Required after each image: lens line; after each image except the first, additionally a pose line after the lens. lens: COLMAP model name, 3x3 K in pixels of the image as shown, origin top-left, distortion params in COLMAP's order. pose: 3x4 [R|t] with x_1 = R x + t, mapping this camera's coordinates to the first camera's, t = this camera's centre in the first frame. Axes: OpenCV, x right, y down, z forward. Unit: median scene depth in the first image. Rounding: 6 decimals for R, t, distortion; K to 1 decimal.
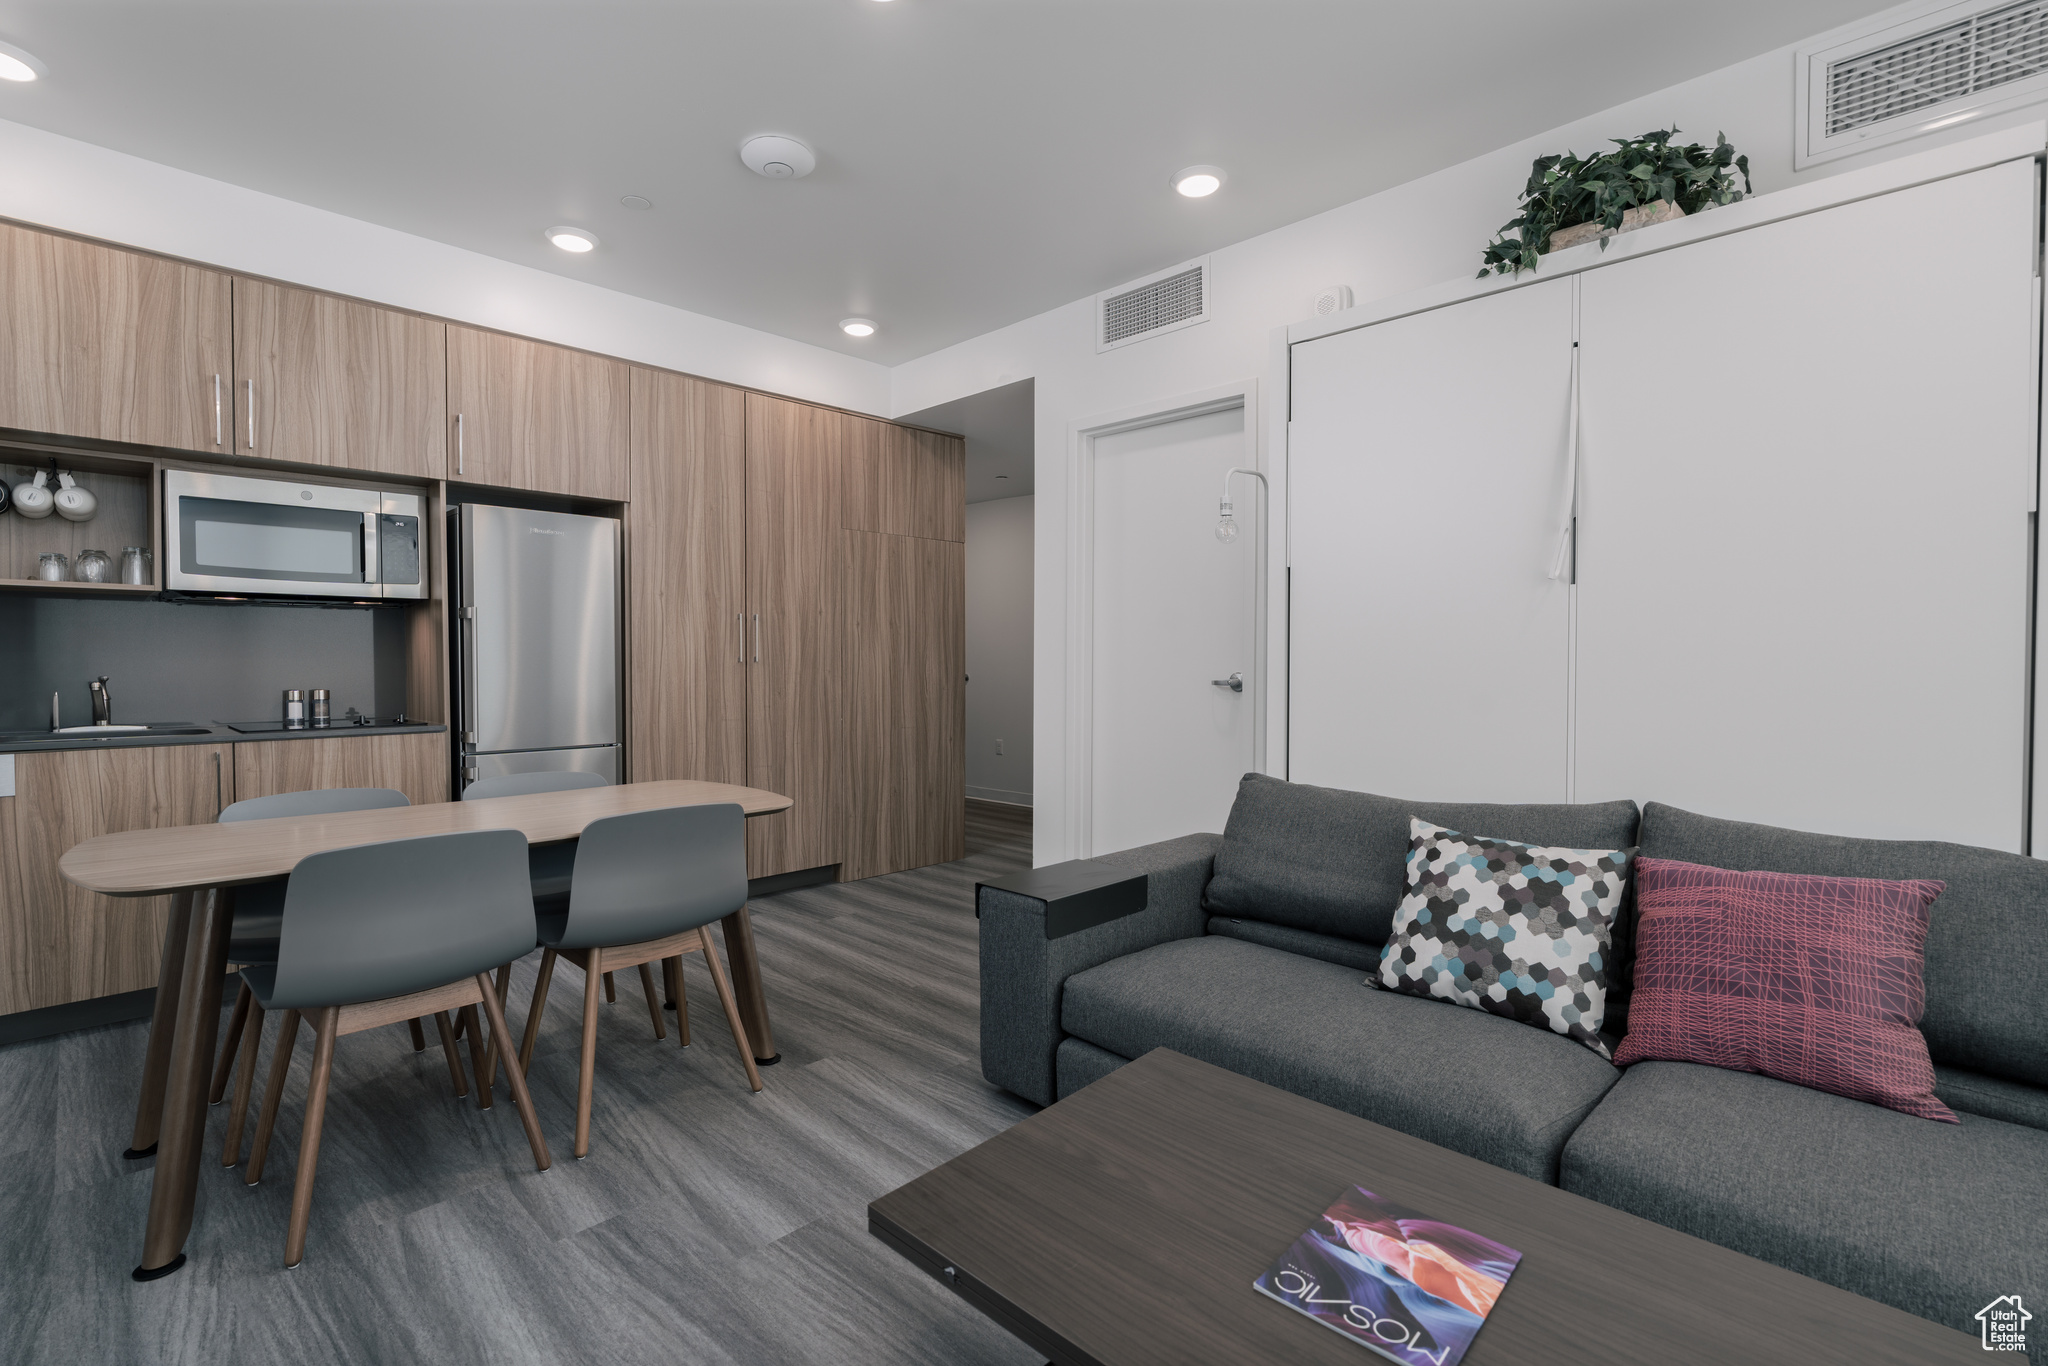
lens RADIAL K [[931.1, 0, 1023.4], [0, 931.1, 677.3], [0, 0, 1]] dist [-0.004570, 0.000949]
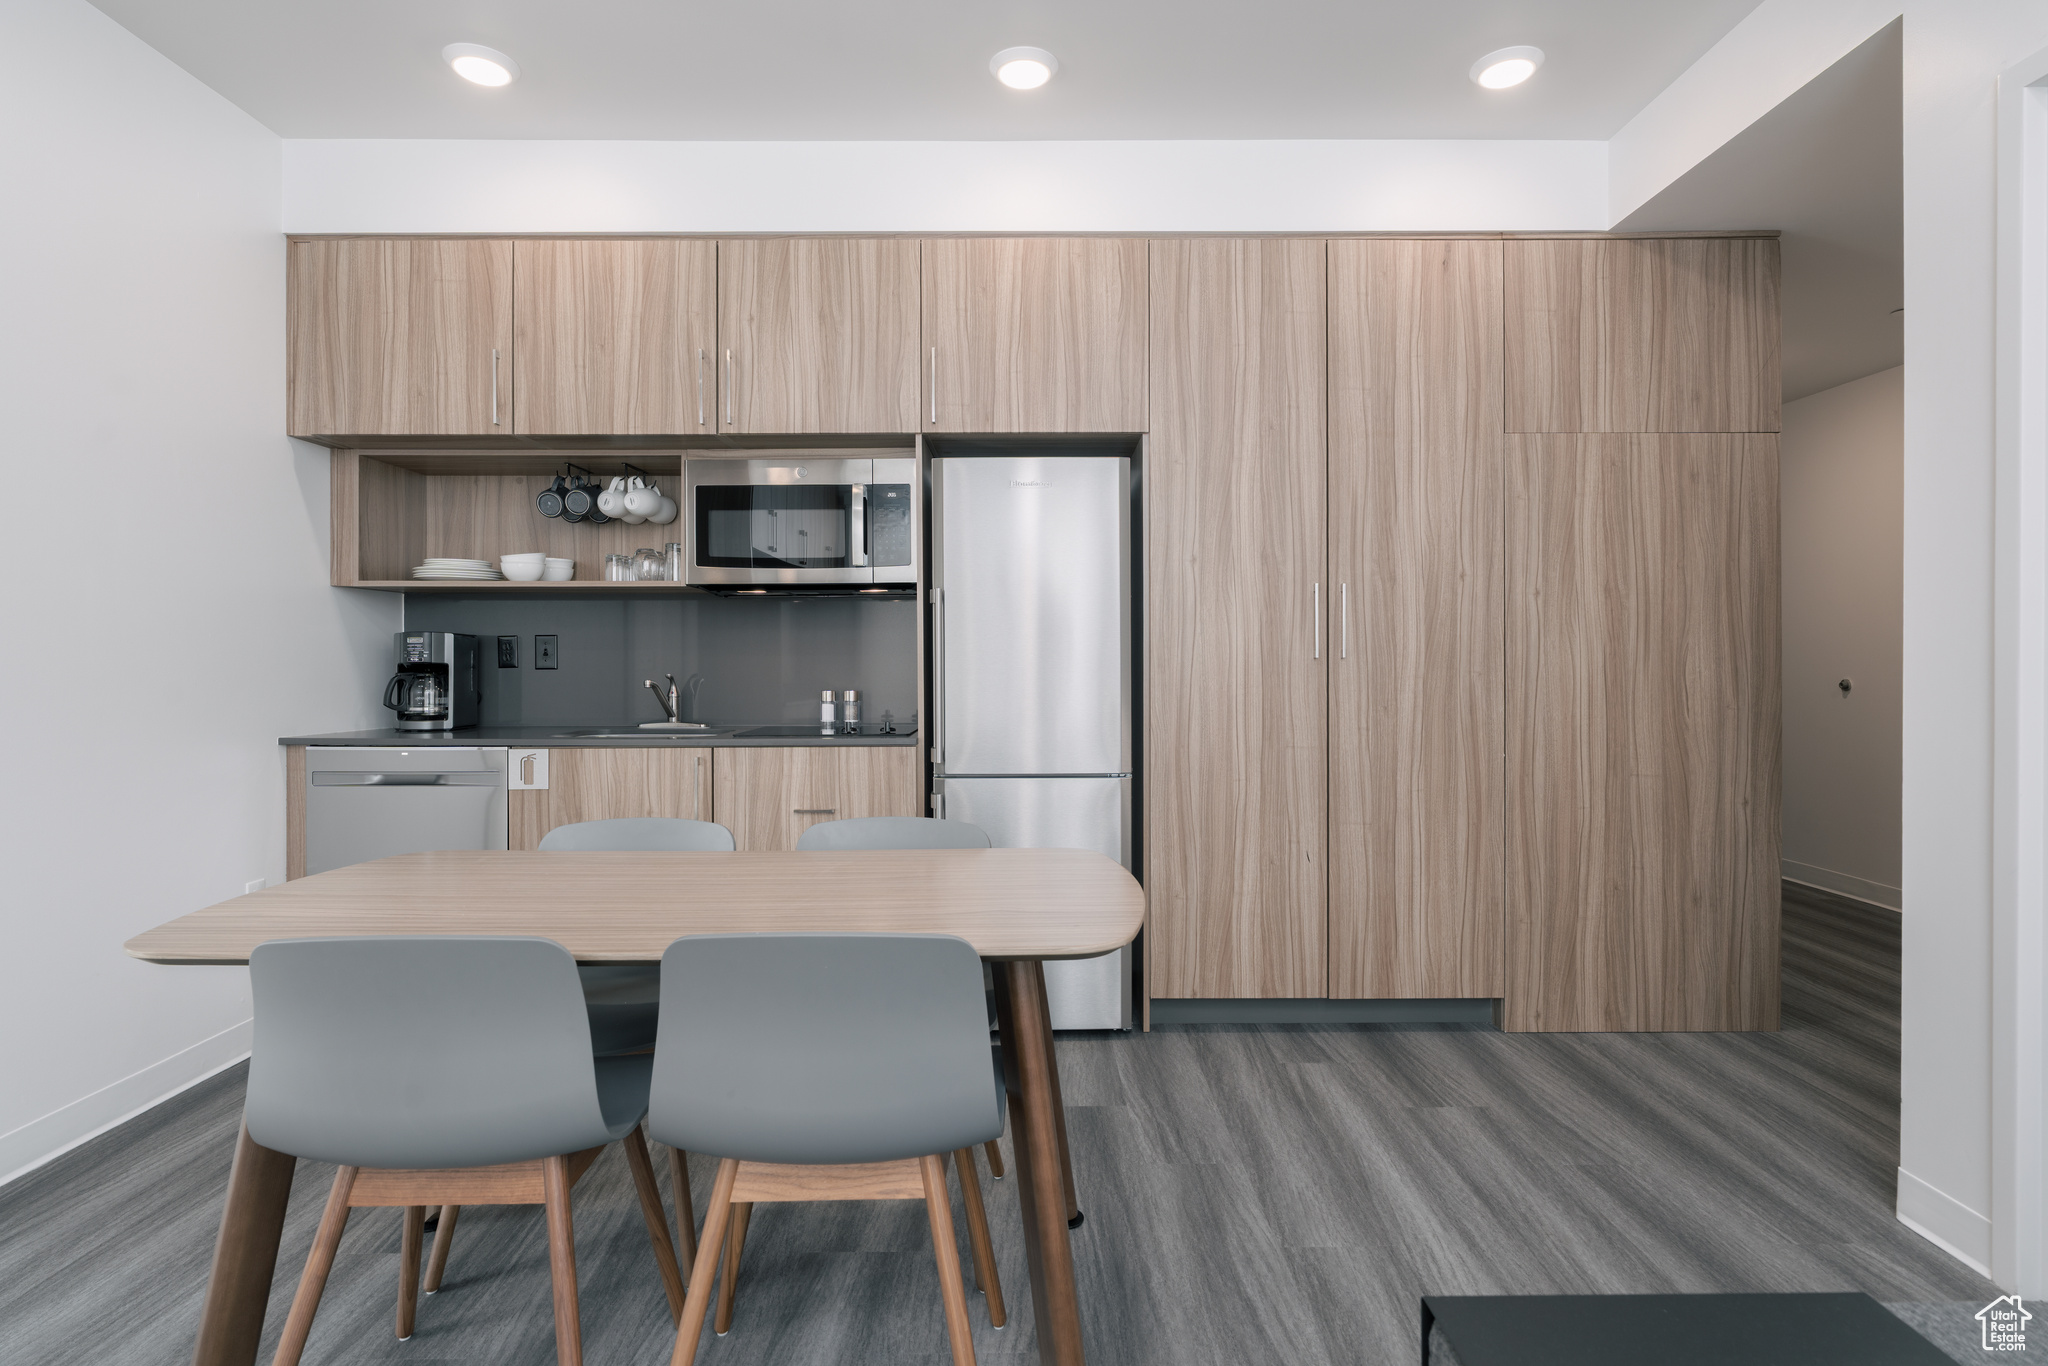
lens RADIAL K [[1040.3, 0, 1023.2], [0, 1040.3, 659.4], [0, 0, 1]] dist [-0.007076, 0.000258]
pose [[0.703219, -0.002034, -0.710971, 0.079056], [-0.010085, 0.999867, -0.012836, -0.005421], [0.710902, 0.016197, 0.703104, 0.424721]]
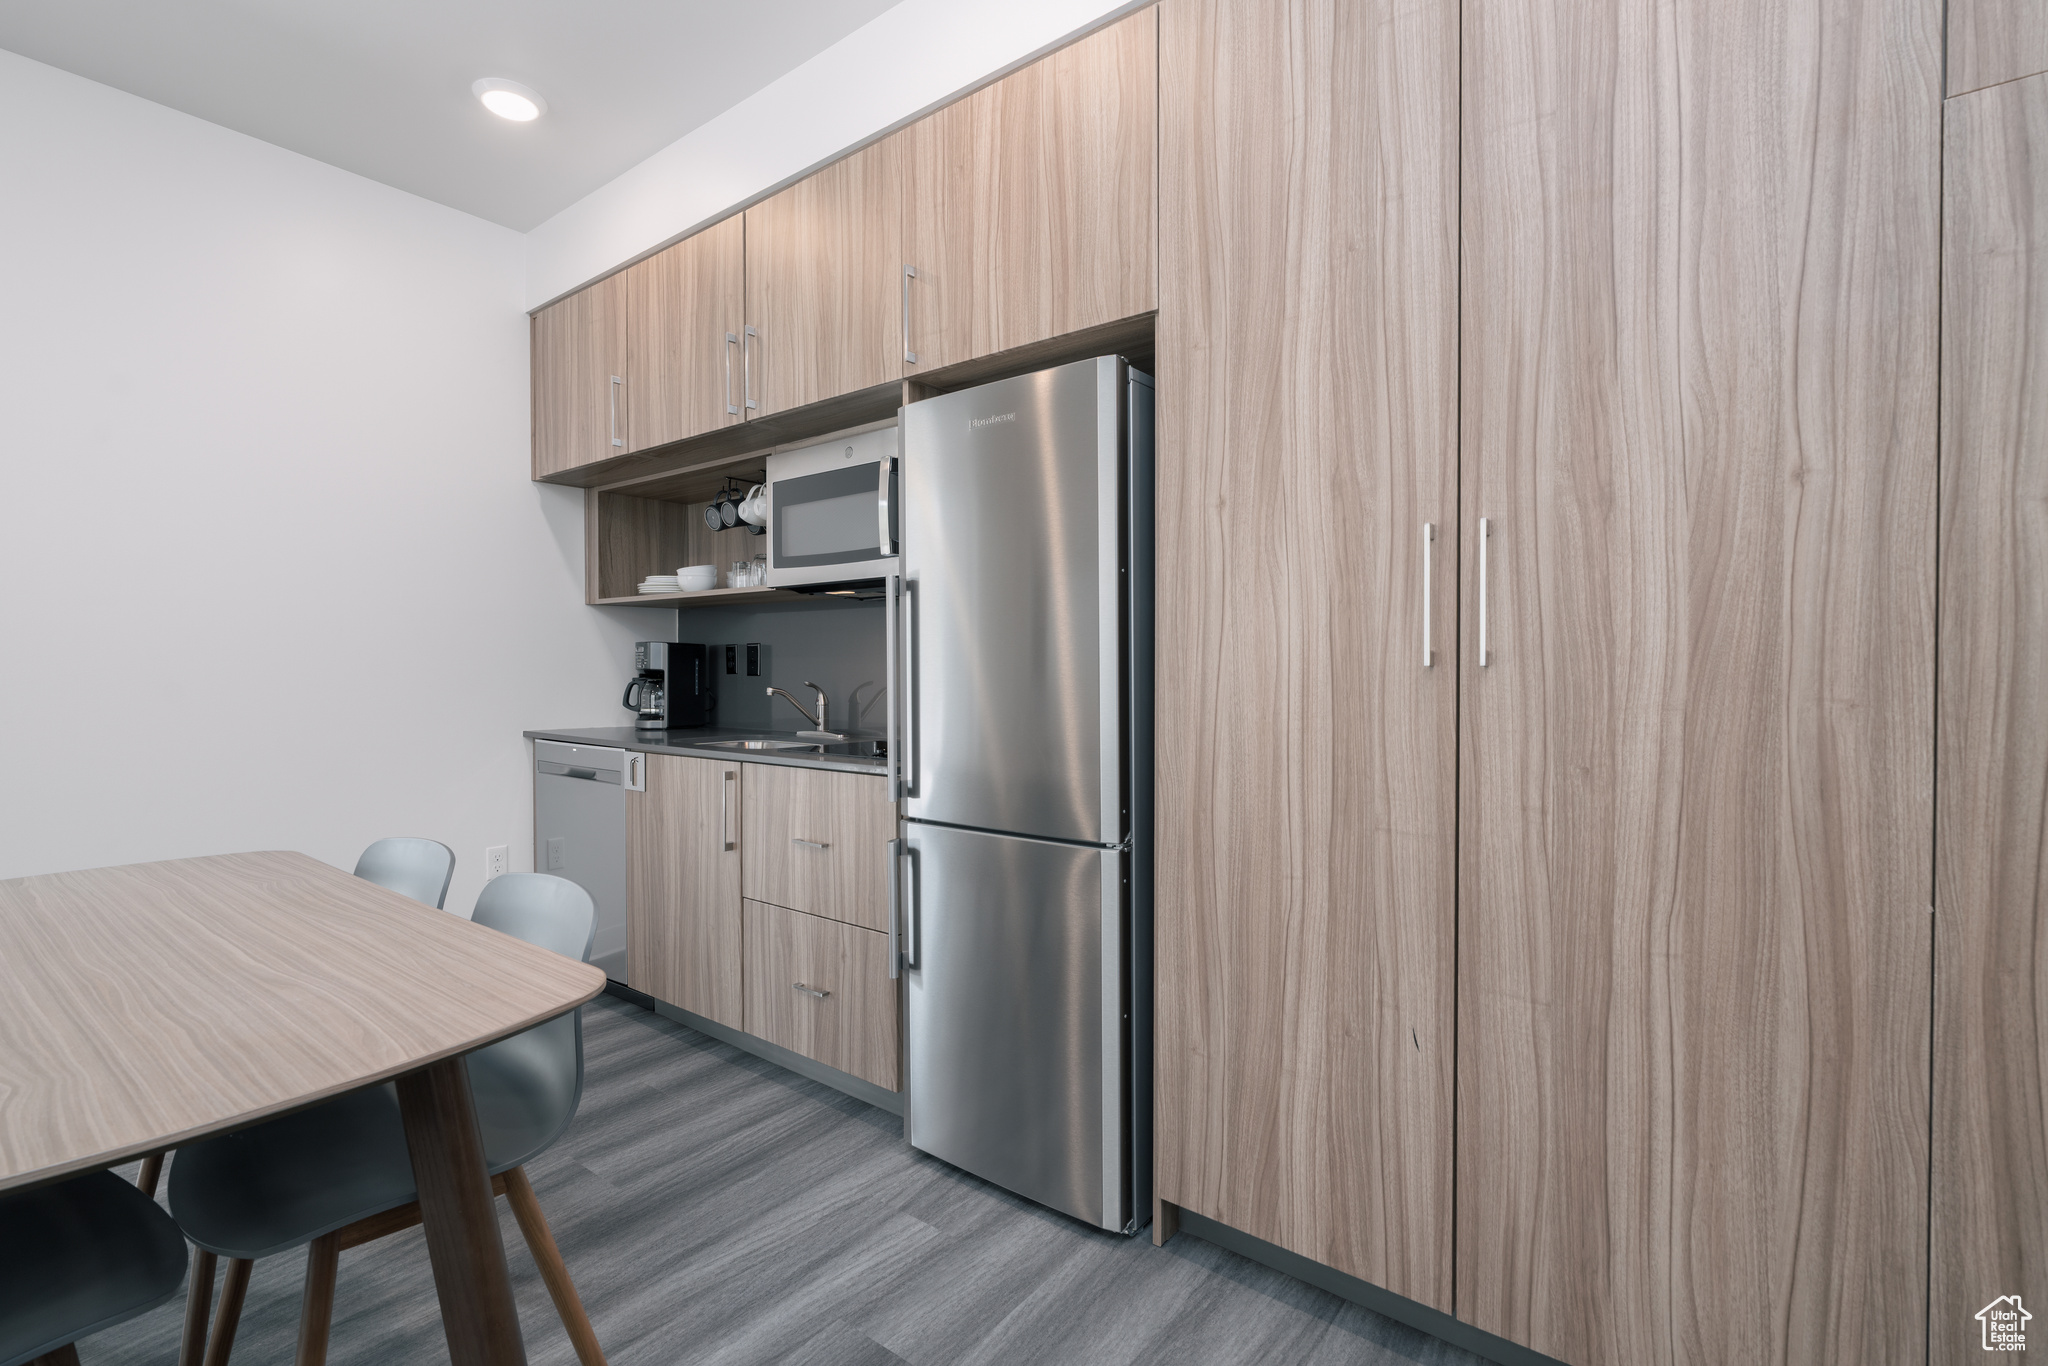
lens RADIAL K [[928.2, 0, 1022.9], [0, 928.2, 677.8], [0, 0, 1]] dist [-0.006077, 0.000940]
pose [[0.111694, 0.011828, -0.993672, 0.016278], [-0.016307, 0.999816, 0.010069, -0.016424], [0.993609, 0.015079, 0.111866, 0.992320]]
